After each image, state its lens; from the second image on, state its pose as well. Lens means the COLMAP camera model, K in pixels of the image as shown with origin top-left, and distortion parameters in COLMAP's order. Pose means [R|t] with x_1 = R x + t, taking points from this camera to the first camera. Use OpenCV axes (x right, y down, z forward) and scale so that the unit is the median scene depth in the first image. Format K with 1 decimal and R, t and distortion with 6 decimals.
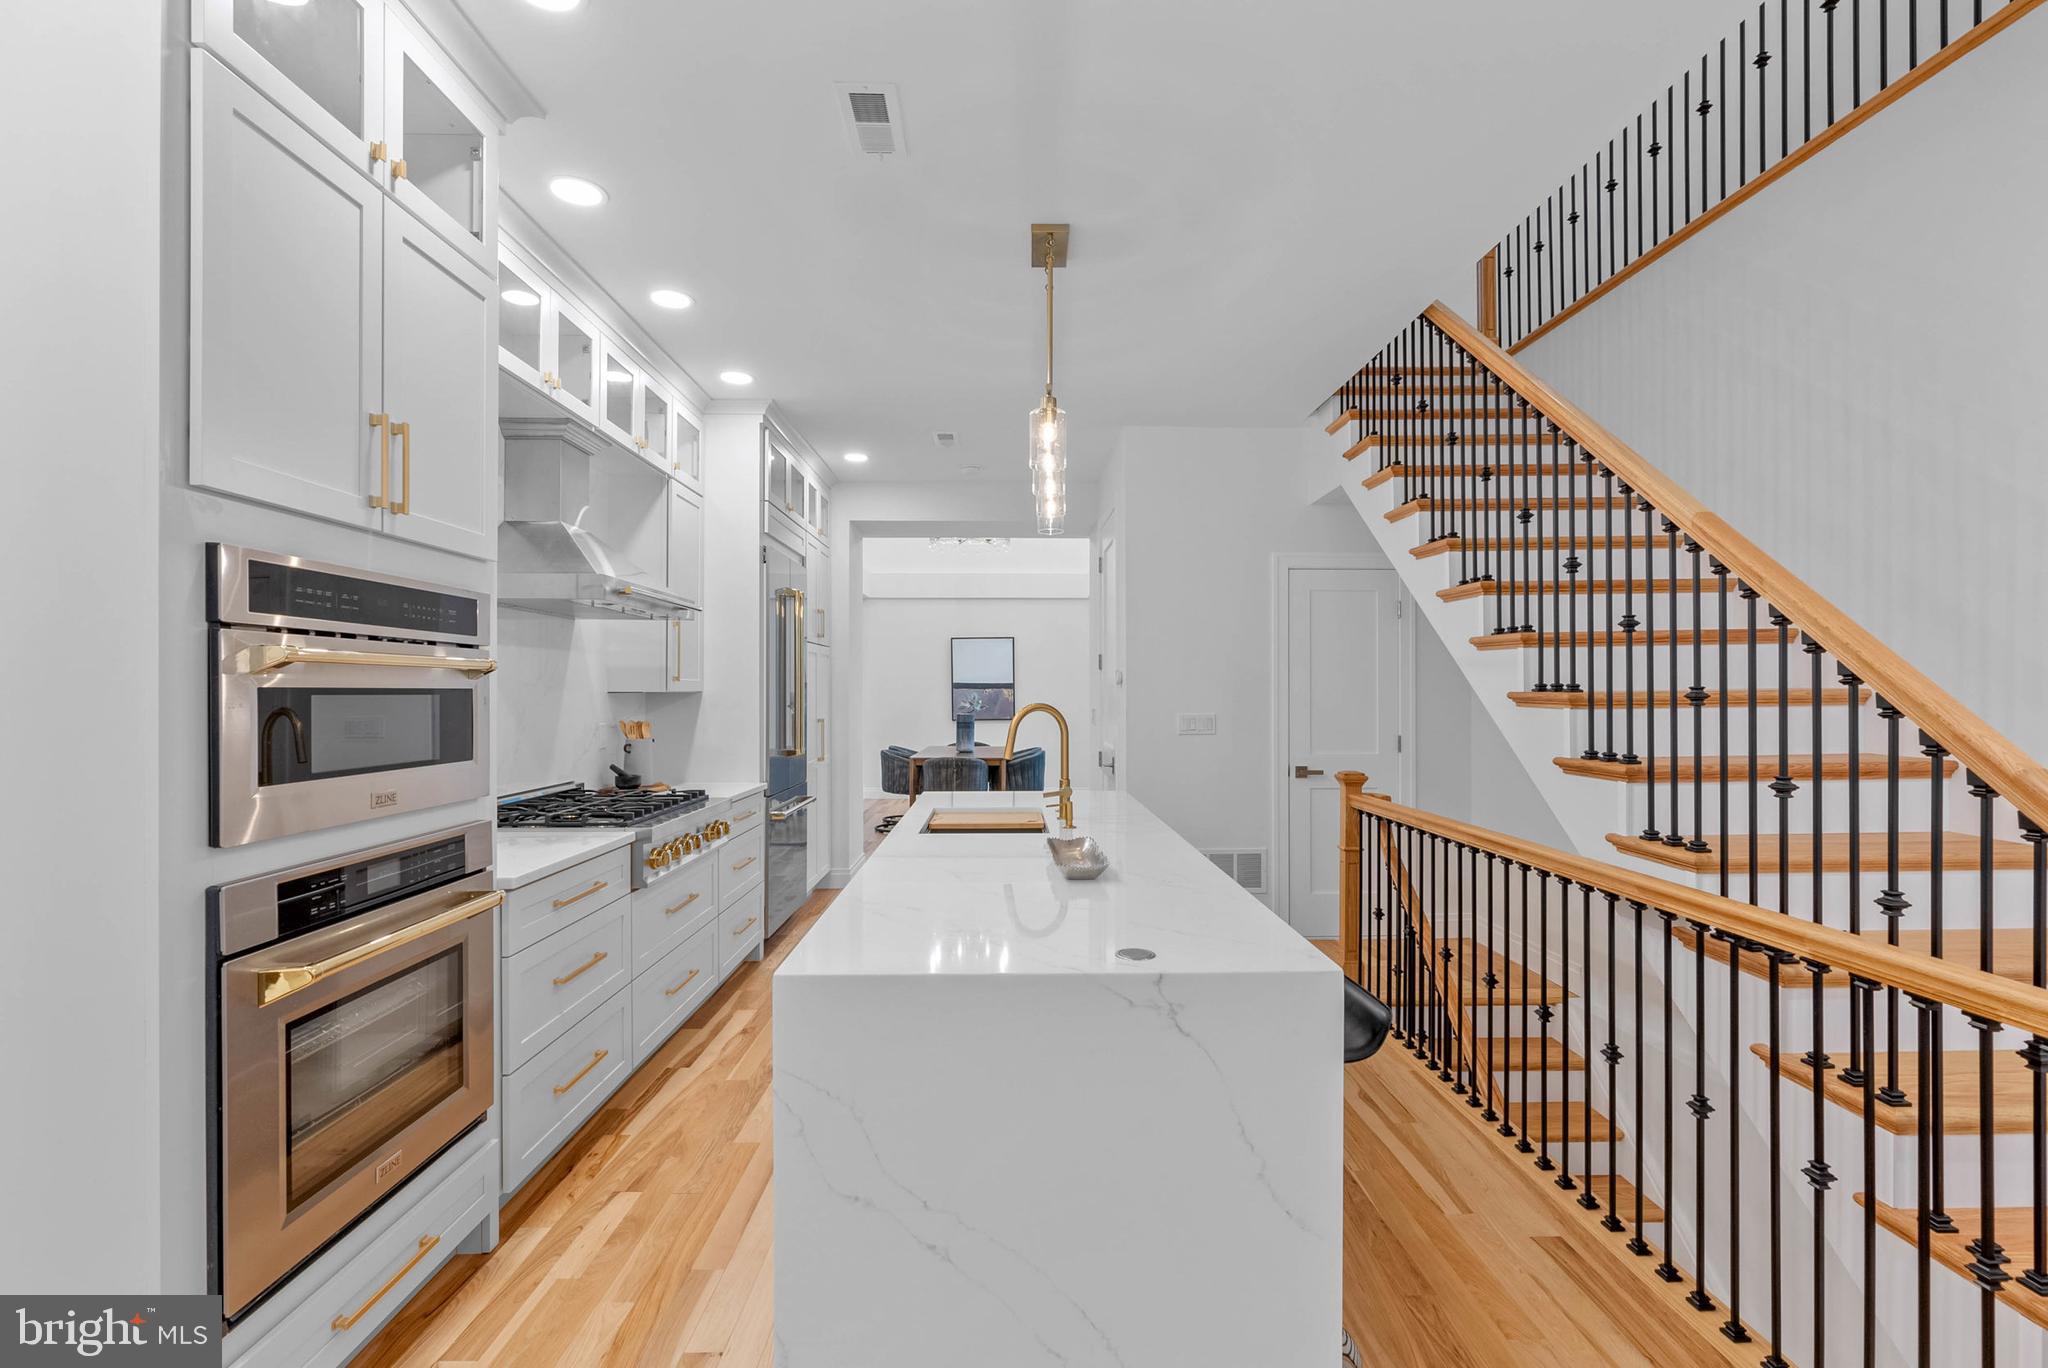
lens RADIAL K [[905.9, 0, 1025.0], [0, 905.9, 690.4], [0, 0, 1]] dist [-0.000909, 0.000011]
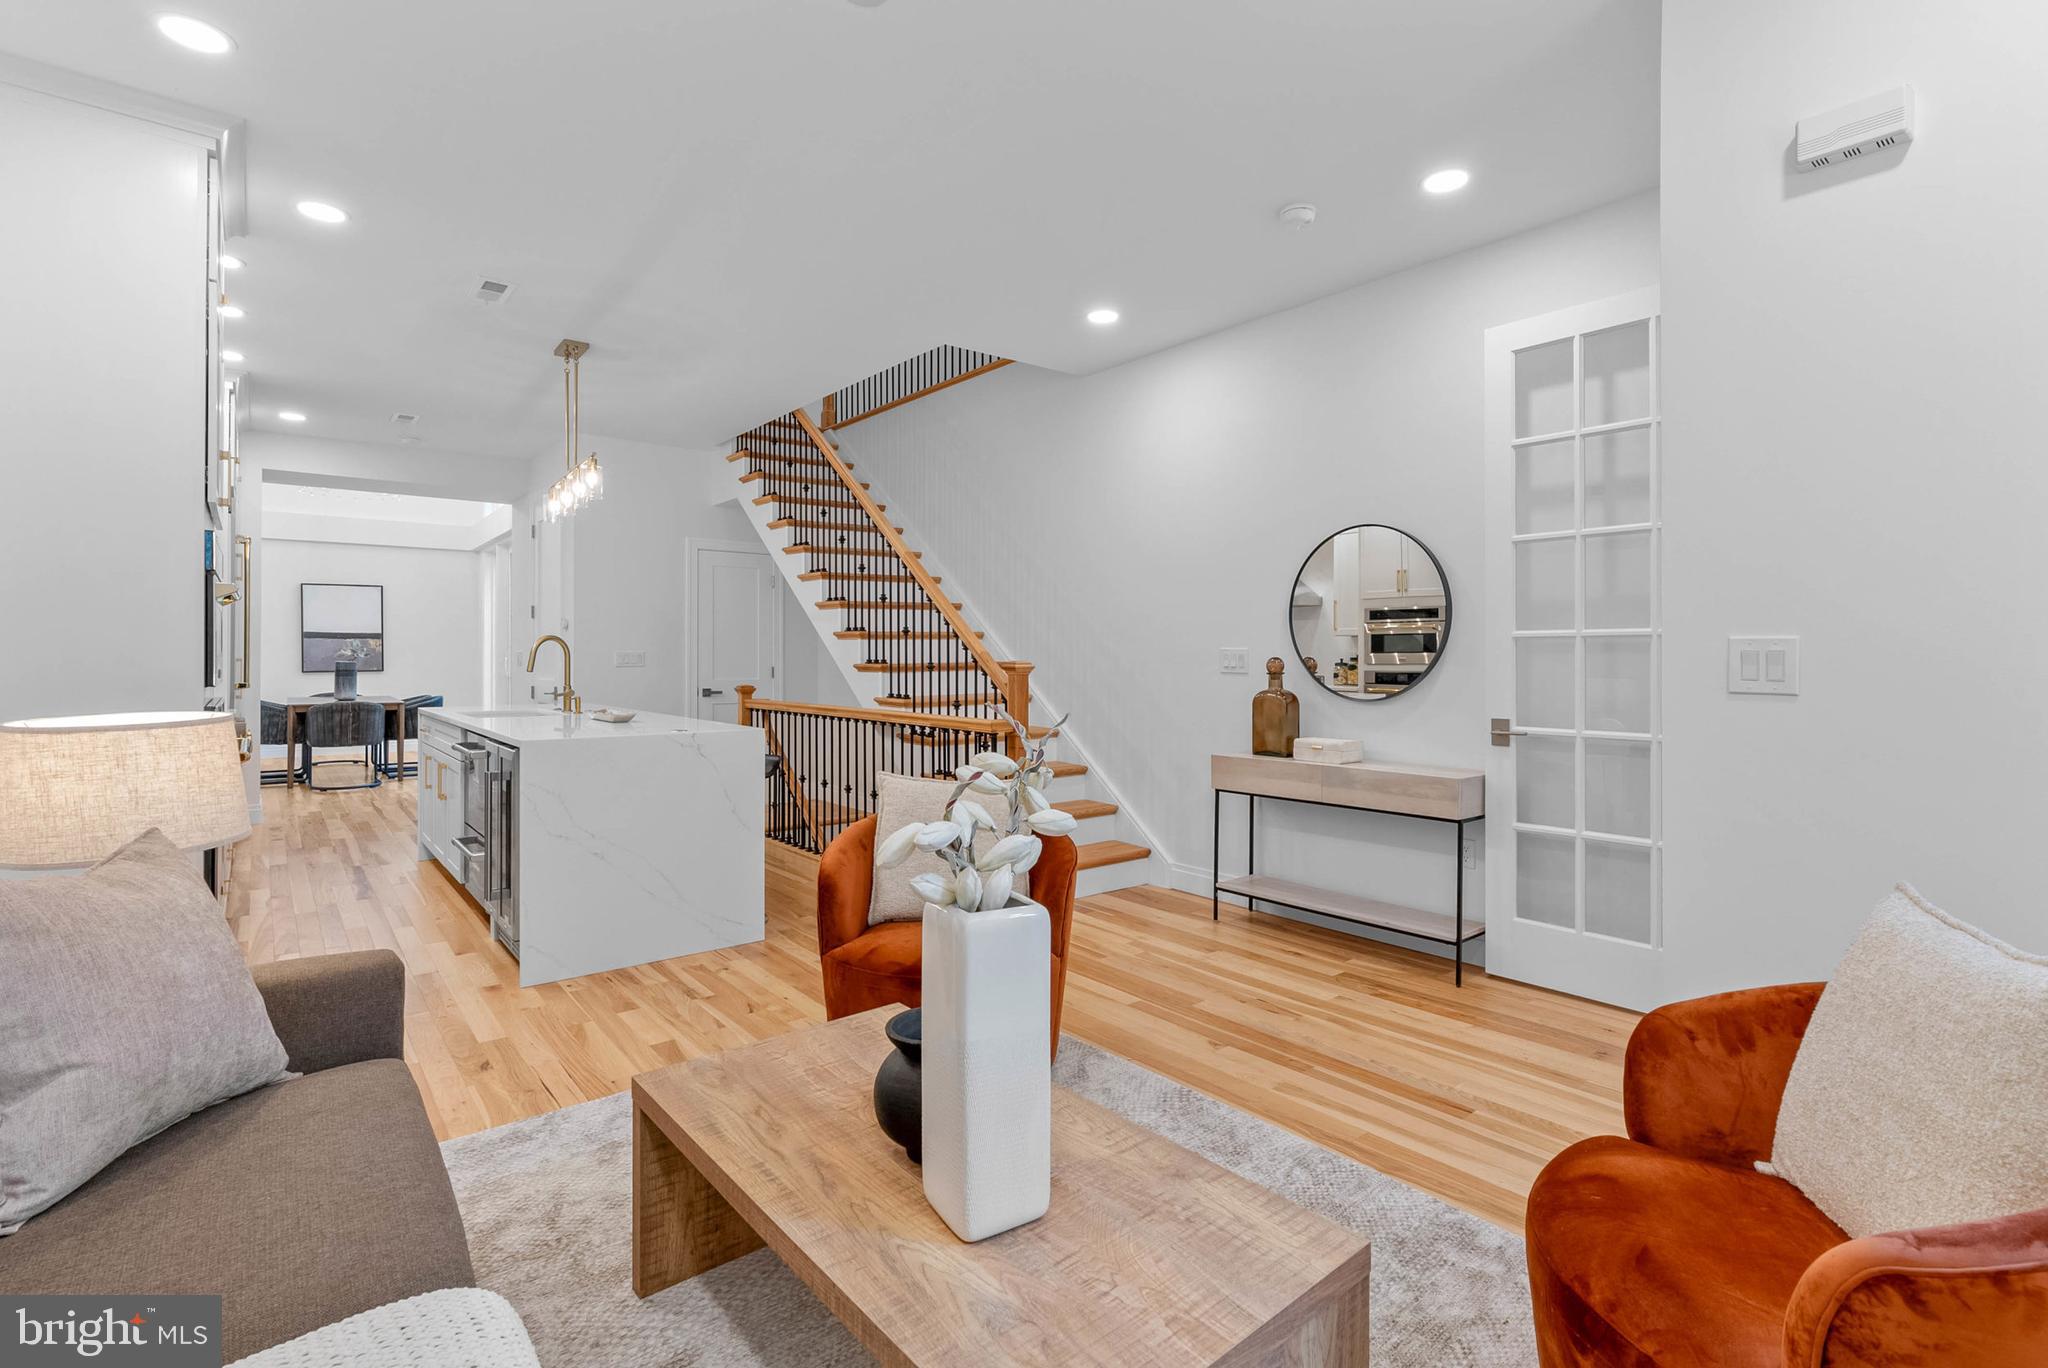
lens RADIAL K [[969.5, 0, 1062.5], [0, 969.5, 651.1], [0, 0, 1]] dist [-0.000394, 0.000118]
pose [[0.764637, 0.003391, 0.644452, -0.412513], [-0.000481, 0.999989, -0.004692, 0.052099], [-0.644461, 0.003278, 0.764630, -0.870999]]
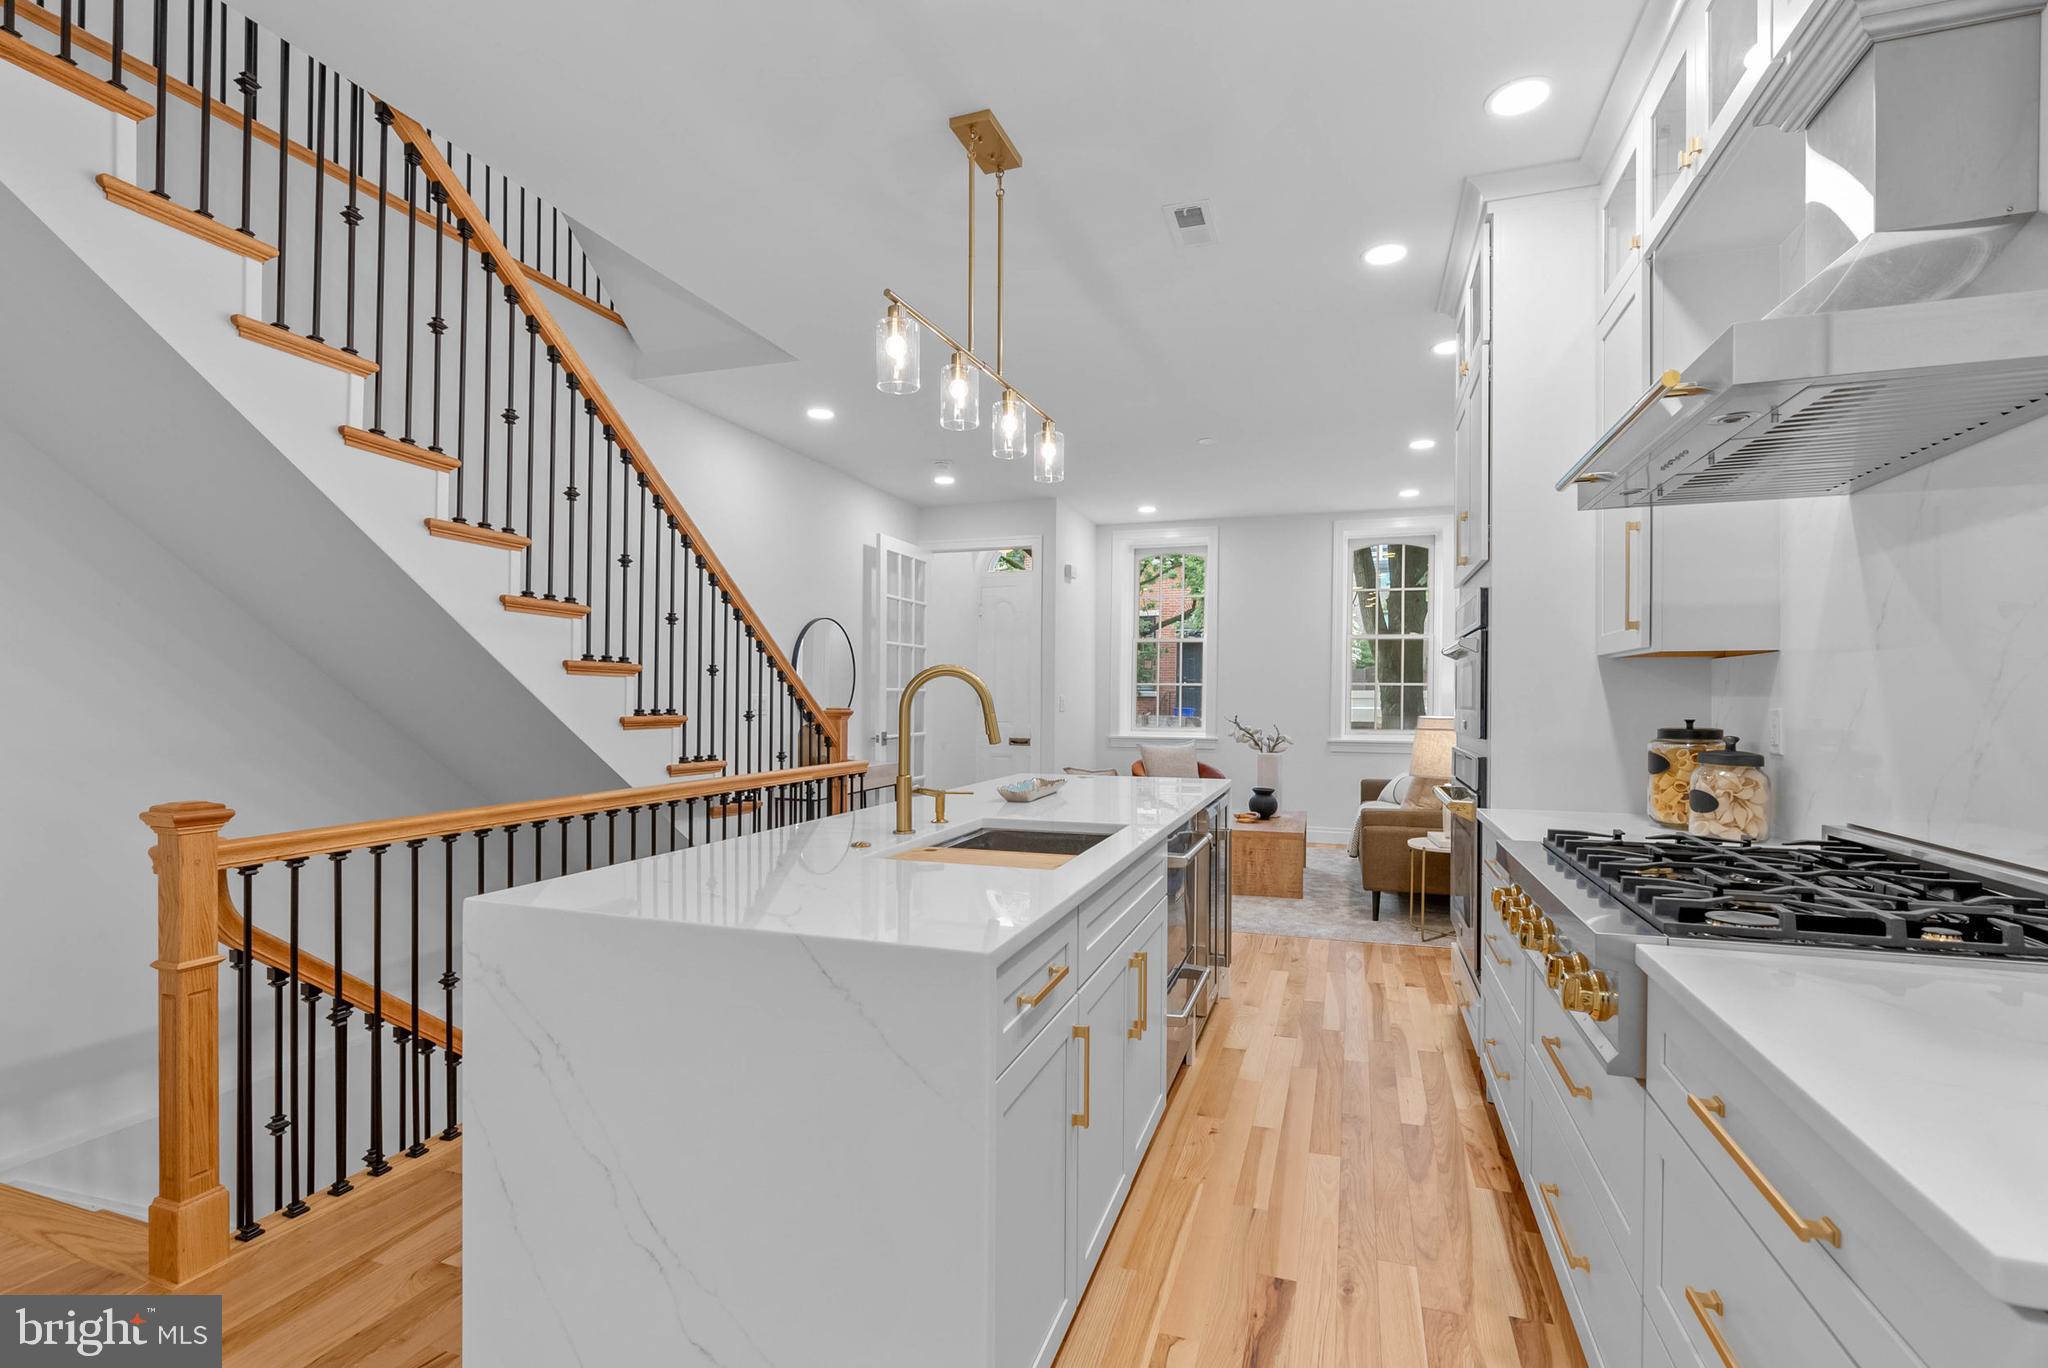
lens RADIAL K [[942.3, 0, 1024.0], [0, 942.3, 684.0], [0, 0, 1]] dist [-0.001970, 0.000139]
pose [[-0.937854, 0.001600, 0.347027, -0.331350], [-0.001989, 0.999948, -0.009987, 0.038017], [-0.347025, -0.010057, -0.937802, 1.870057]]
